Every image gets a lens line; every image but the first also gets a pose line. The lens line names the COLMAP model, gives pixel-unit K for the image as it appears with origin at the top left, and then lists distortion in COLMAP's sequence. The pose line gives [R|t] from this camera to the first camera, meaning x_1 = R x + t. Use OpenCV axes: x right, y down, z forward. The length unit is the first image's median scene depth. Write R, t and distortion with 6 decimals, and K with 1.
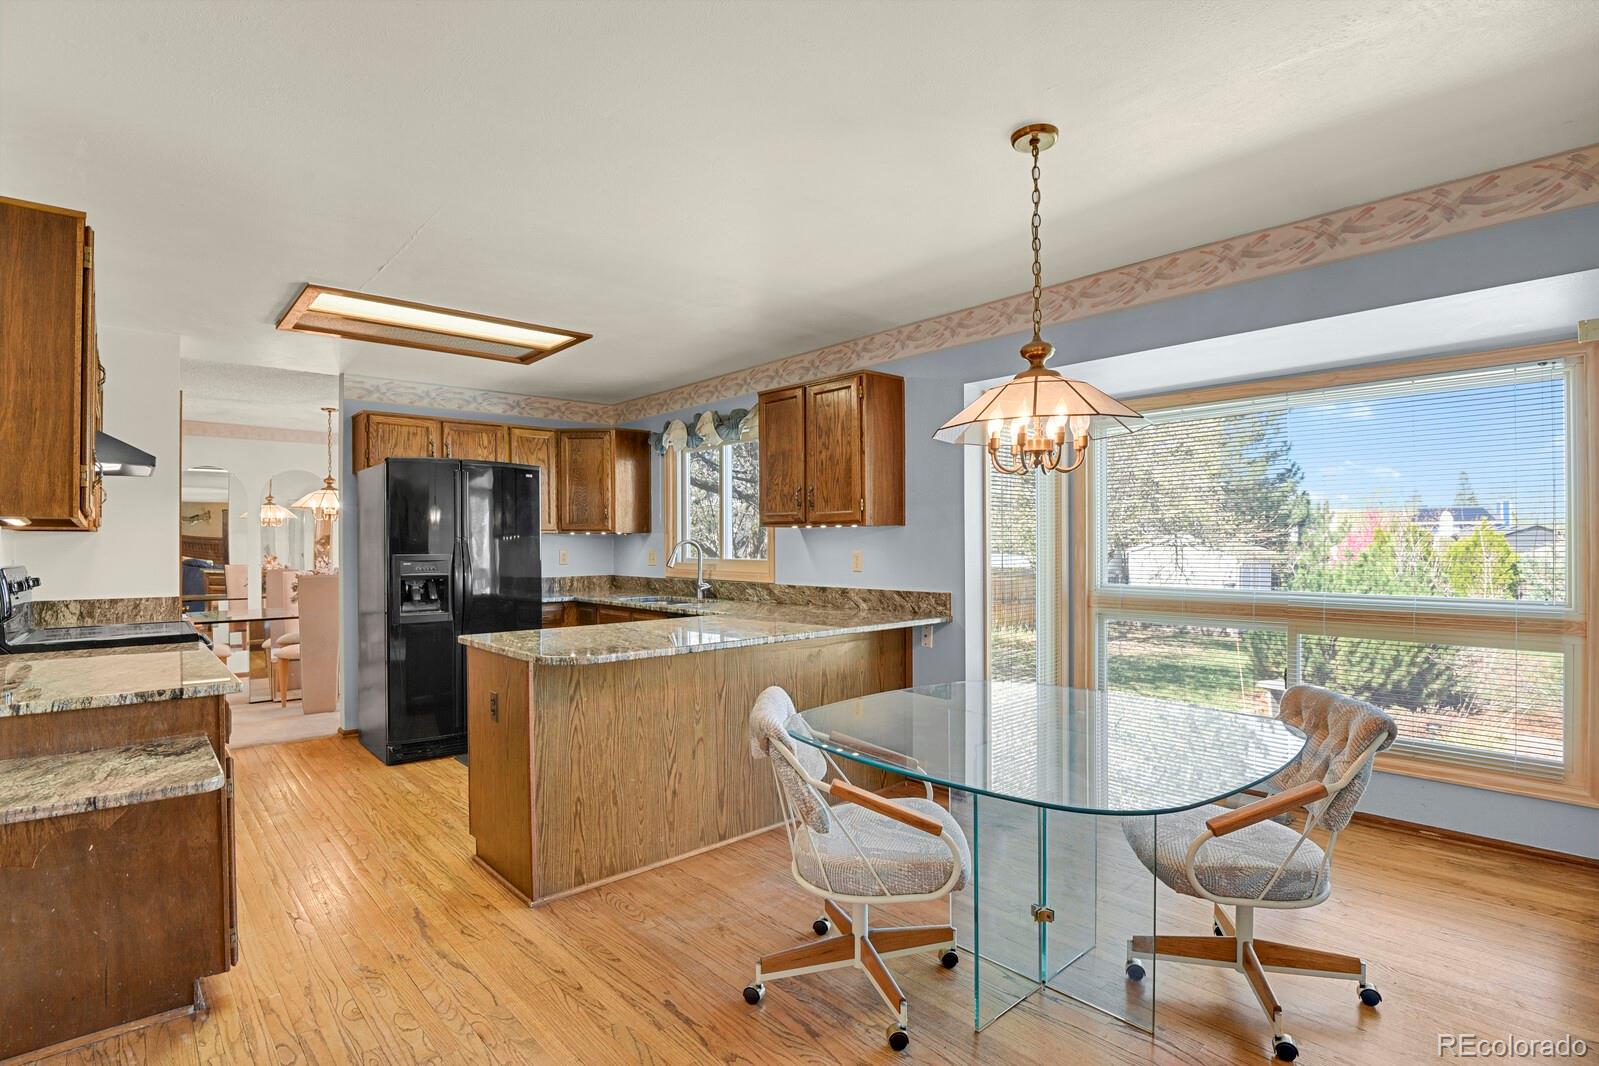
lens RADIAL K [[779.9, 0, 805.9], [0, 779.9, 539.8], [0, 0, 1]] dist [-0.019532, -0.006627]
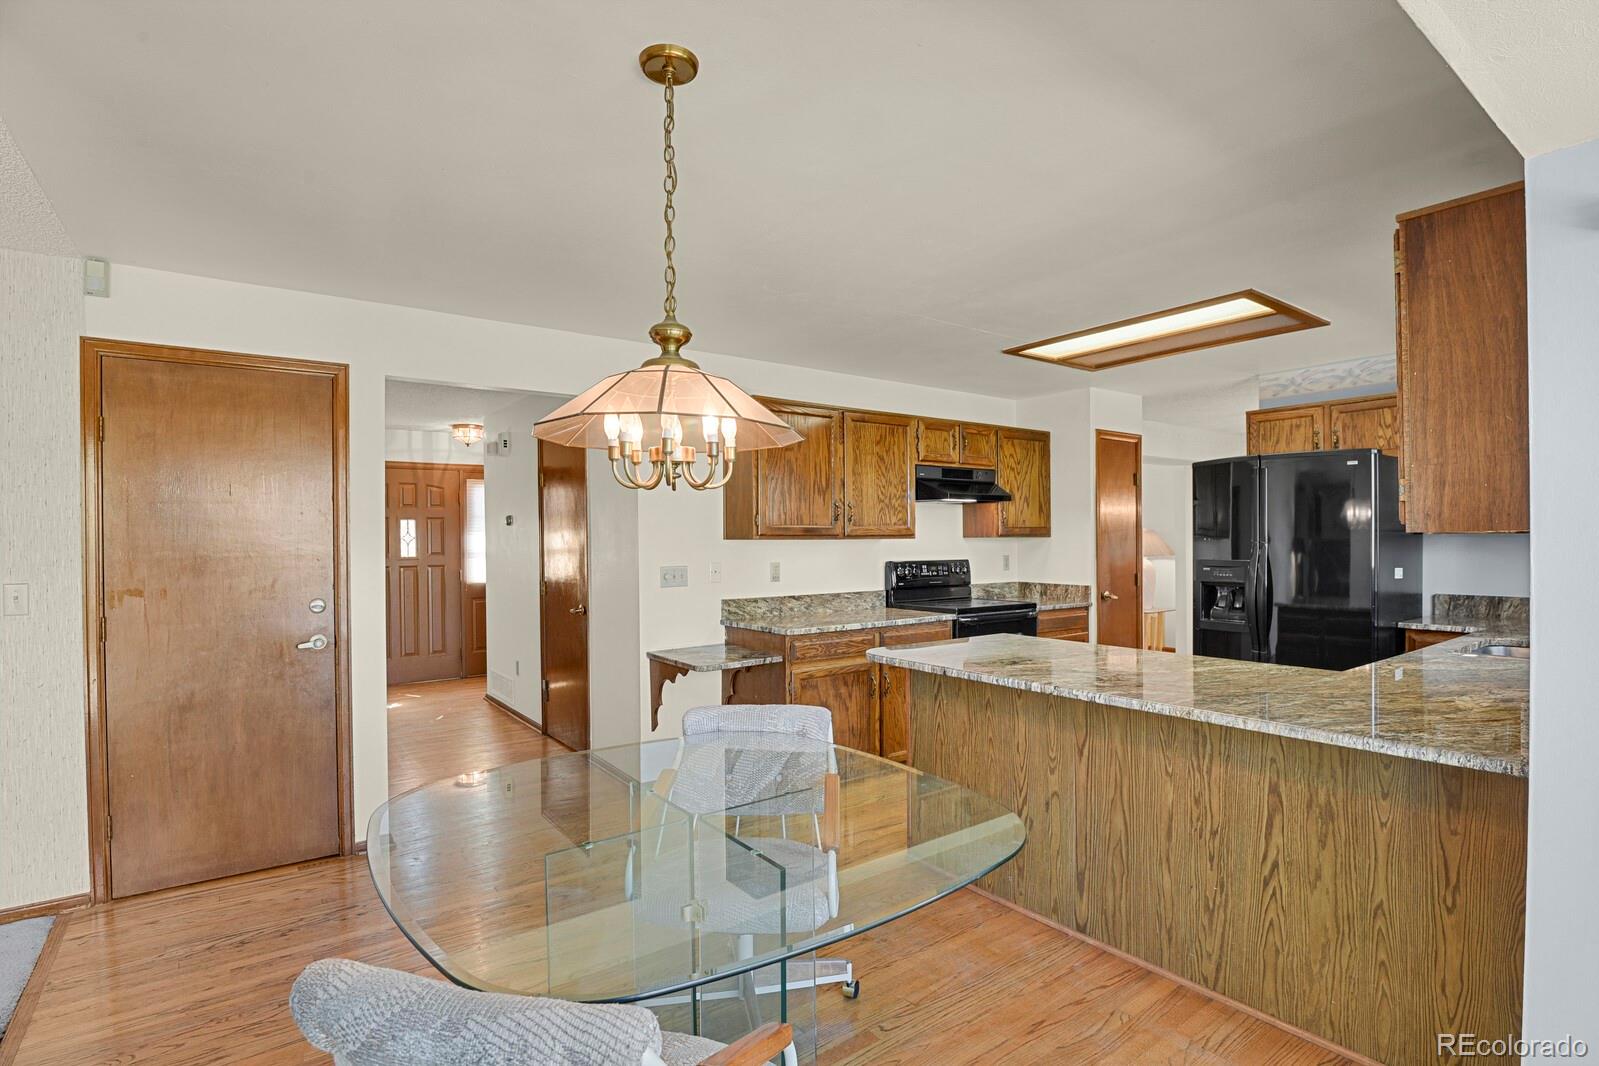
lens RADIAL K [[779.9, 0, 803.5], [0, 779.9, 541.4], [0, 0, 1]] dist [-0.019532, -0.006627]
pose [[-0.093364, 0.010138, -0.995580, 0.459271], [0.010376, 0.999904, 0.009209, -0.016126], [0.995578, -0.009470, -0.093460, 0.517985]]
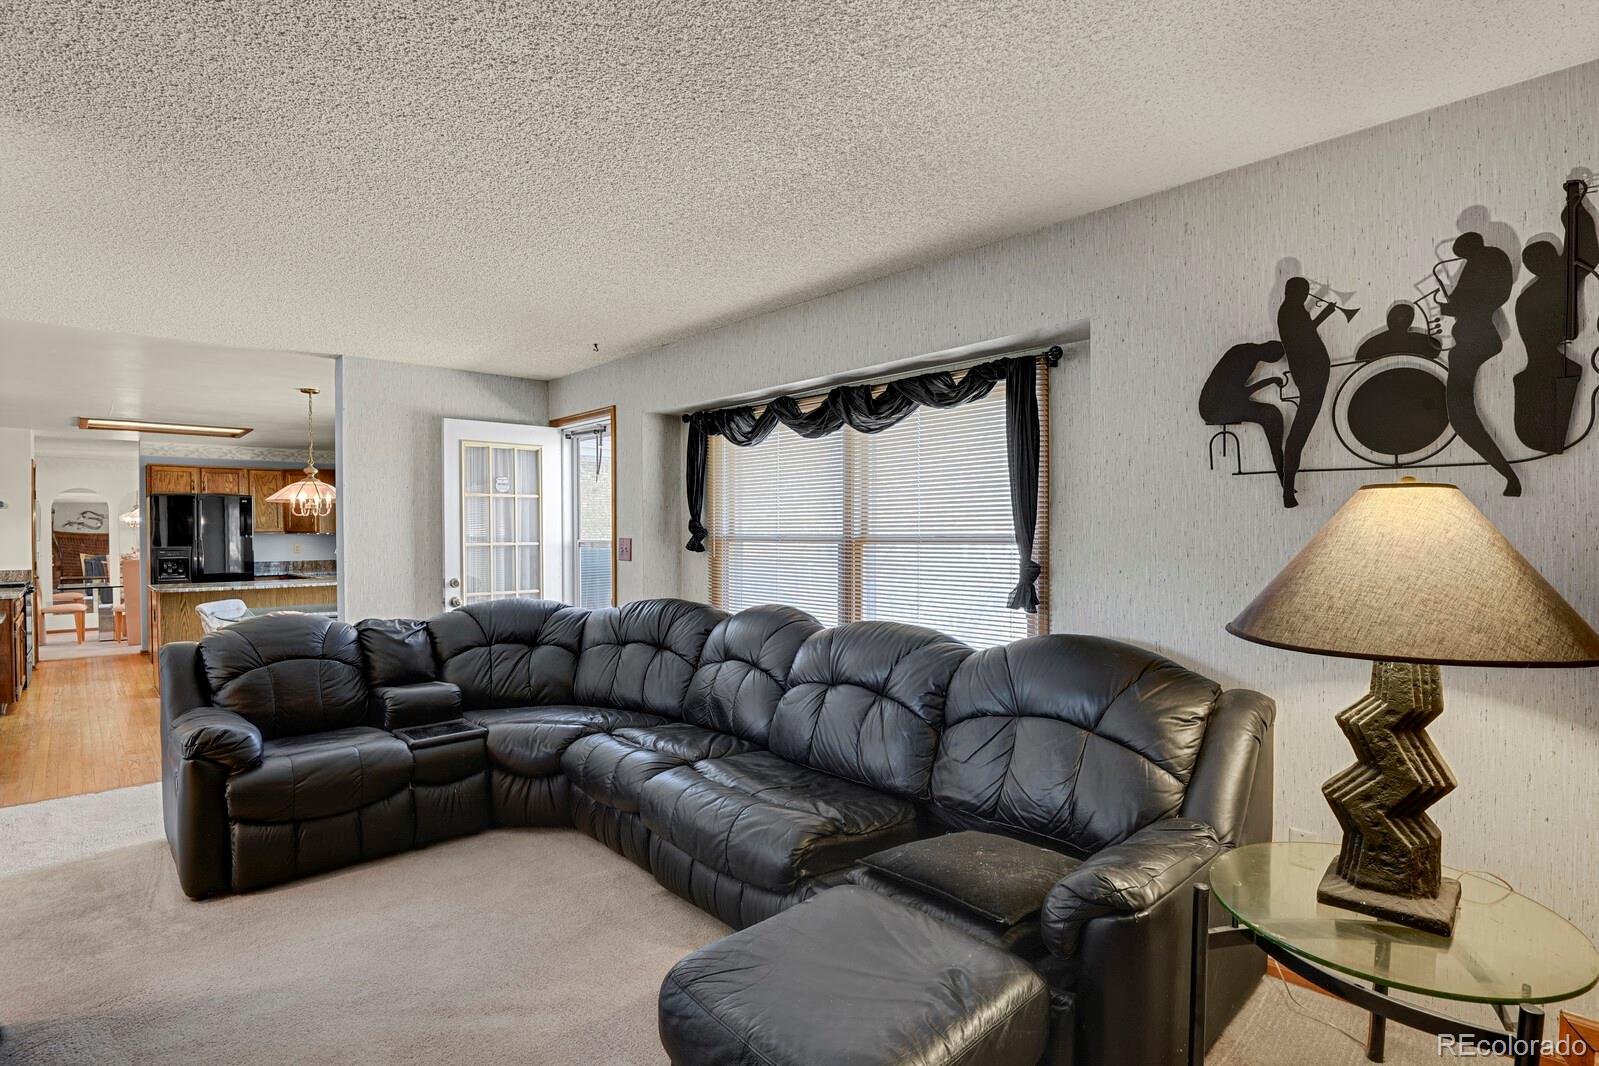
lens RADIAL K [[779.9, 0, 796.9], [0, 779.9, 530.4], [0, 0, 1]] dist [-0.019532, -0.006627]
pose [[0.999612, -0.002717, 0.027715, 0.817499], [0.002553, 0.999979, 0.005960, -0.024129], [-0.027731, -0.005887, 0.999598, -0.742464]]
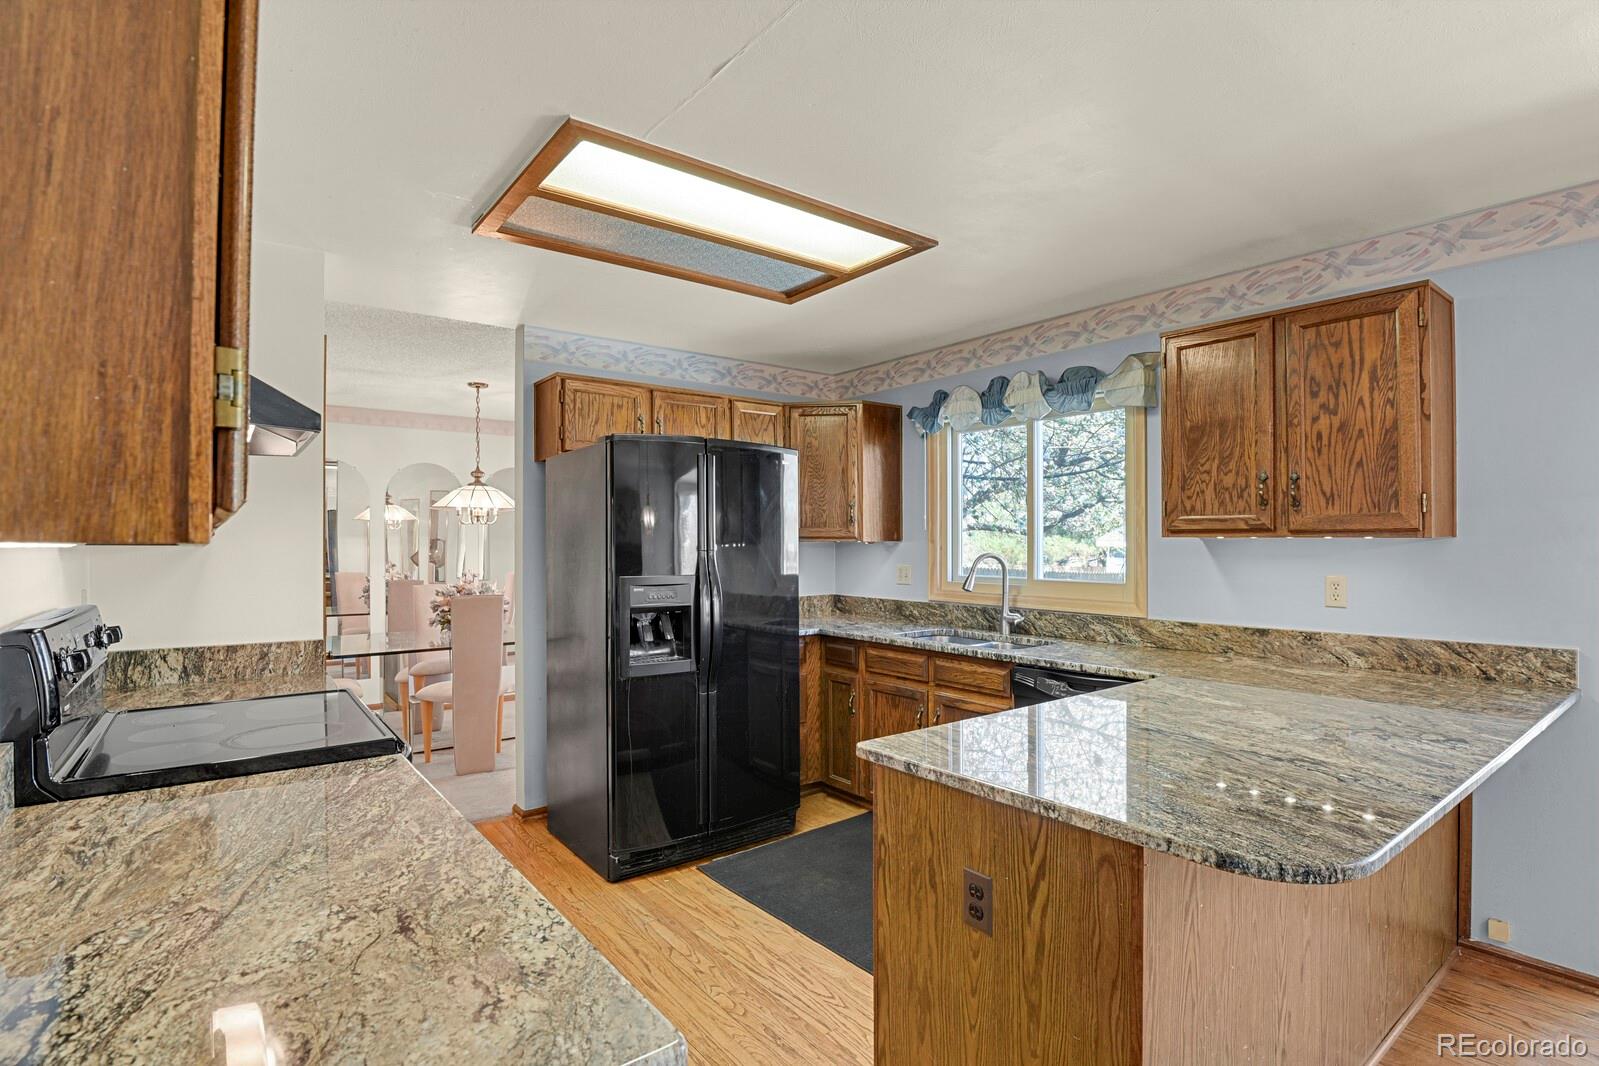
lens RADIAL K [[779.9, 0, 807.3], [0, 779.9, 540.4], [0, 0, 1]] dist [-0.019532, -0.006627]
pose [[0.997392, 0.002579, -0.072135, -0.281426], [-0.002546, 0.999997, 0.000551, -0.011768], [0.072136, -0.000366, 0.997395, 0.289291]]
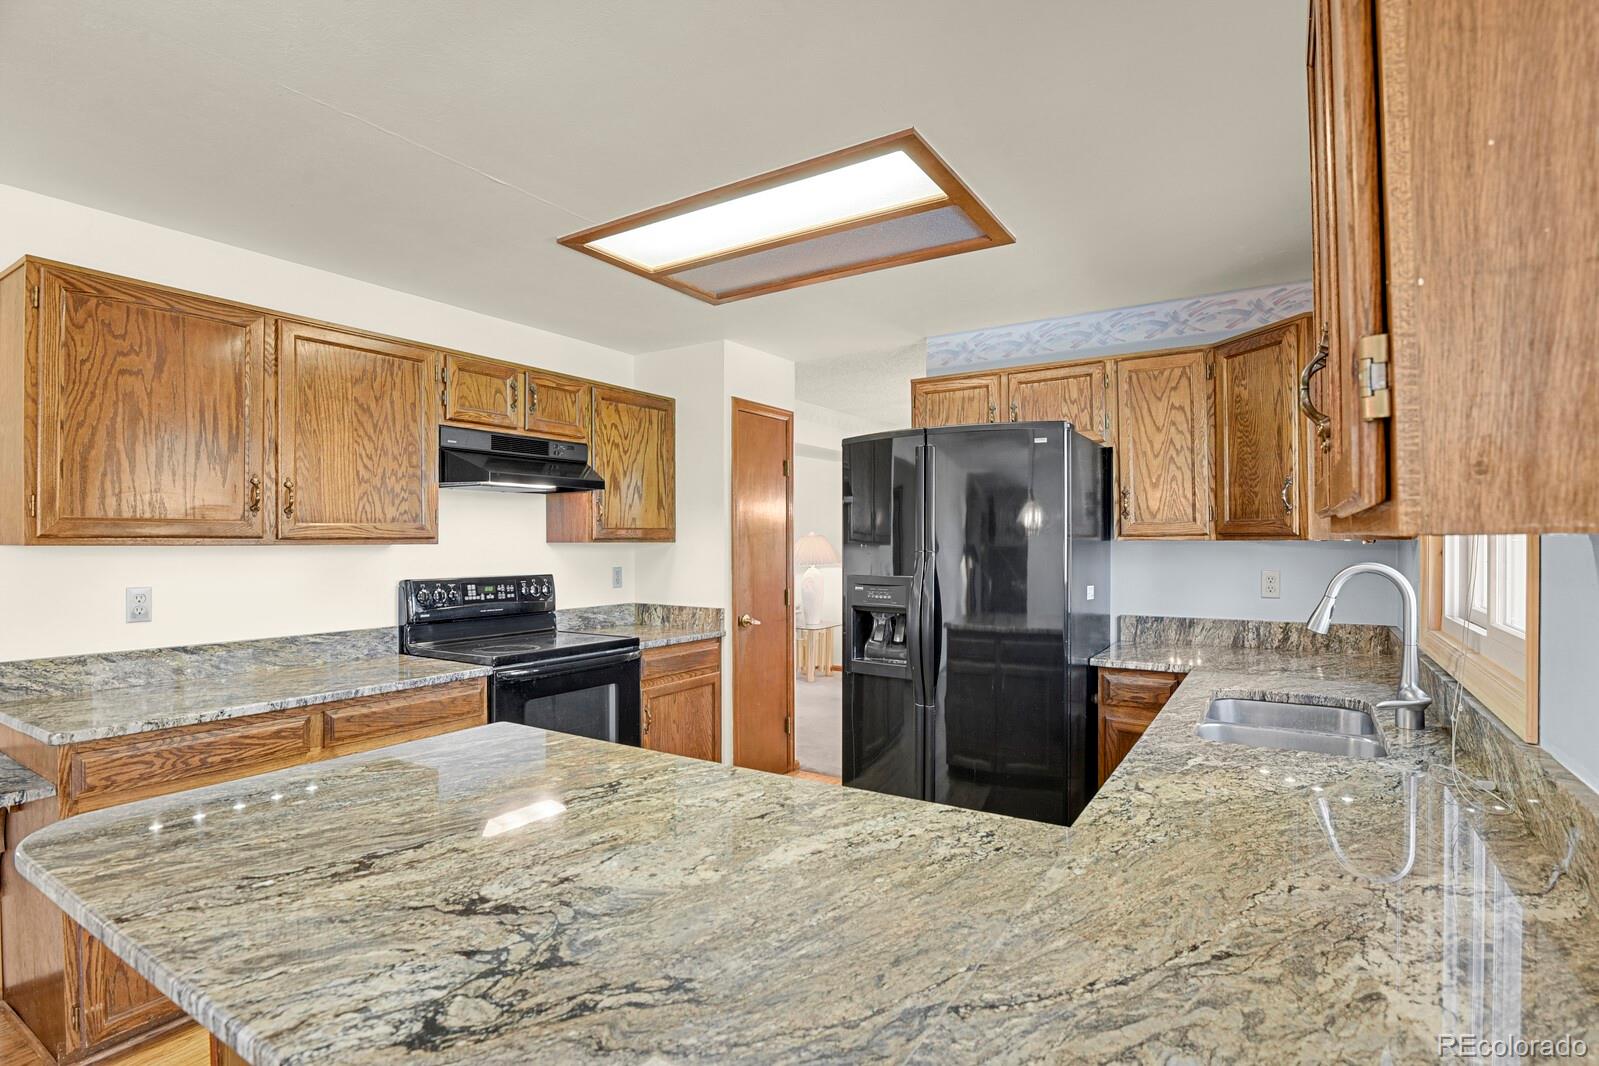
lens RADIAL K [[779.9, 0, 799.0], [0, 779.9, 542.9], [0, 0, 1]] dist [-0.019532, -0.006627]
pose [[0.269268, 0.007227, -0.963038, 0.132371], [0.003571, 0.999957, 0.008503, -0.014123], [0.963059, -0.005728, 0.269231, 0.675116]]
